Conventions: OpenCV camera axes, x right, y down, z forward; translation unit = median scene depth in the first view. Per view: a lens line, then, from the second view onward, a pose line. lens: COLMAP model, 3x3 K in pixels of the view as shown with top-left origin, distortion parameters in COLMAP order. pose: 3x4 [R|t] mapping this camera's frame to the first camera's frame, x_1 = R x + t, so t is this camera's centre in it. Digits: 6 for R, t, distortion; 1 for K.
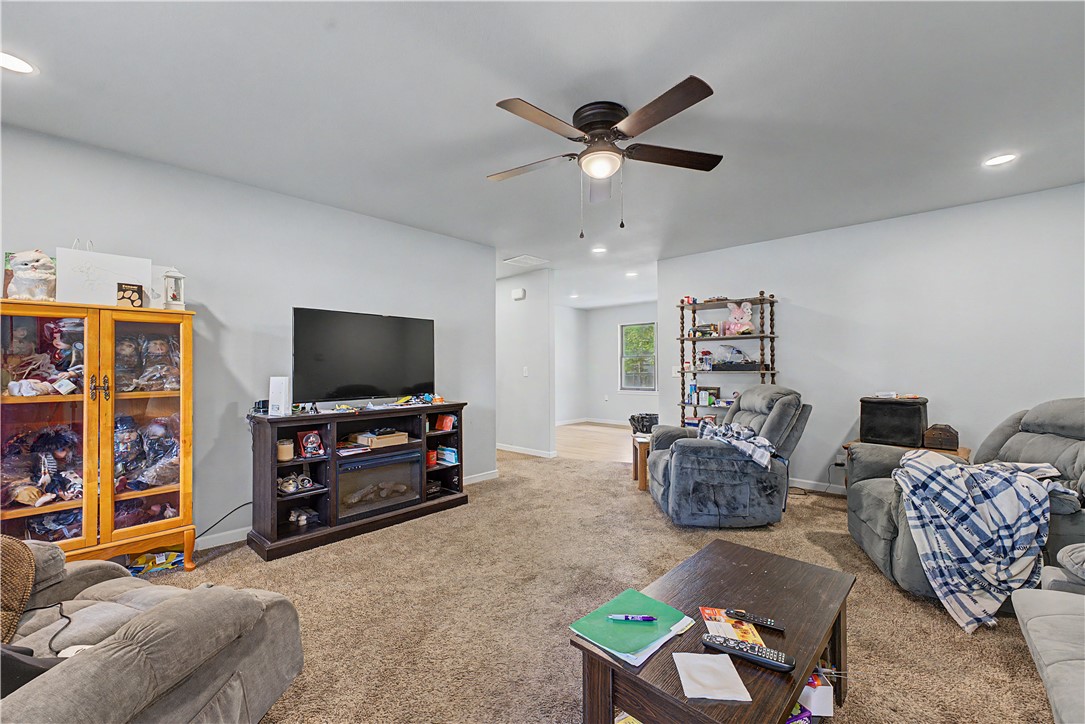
lens RADIAL K [[436.4, 0, 542.5], [0, 436.4, 362.0], [0, 0, 1]] dist [0.000862, 0.000455]
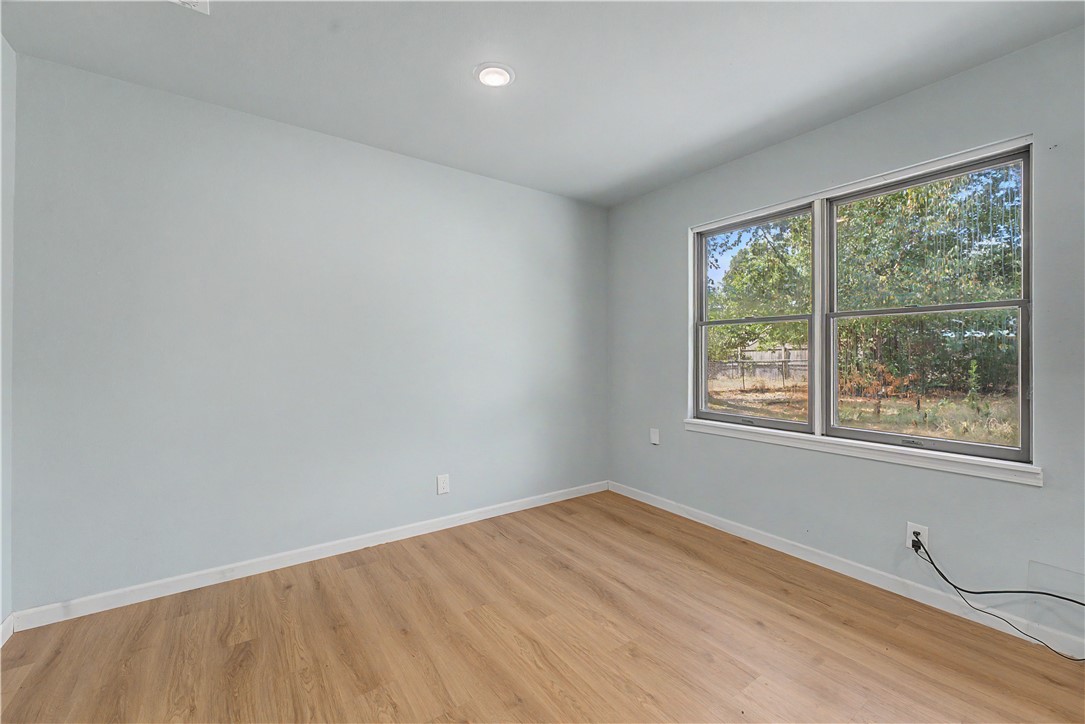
lens RADIAL K [[436.4, 0, 542.5], [0, 436.4, 362.0], [0, 0, 1]] dist [0.000862, 0.000455]
pose [[0.979350, 0.001199, -0.202170, 0.045694], [0.004698, 0.999577, 0.028686, 0.003012], [0.202119, -0.029043, 0.978930, 0.222614]]
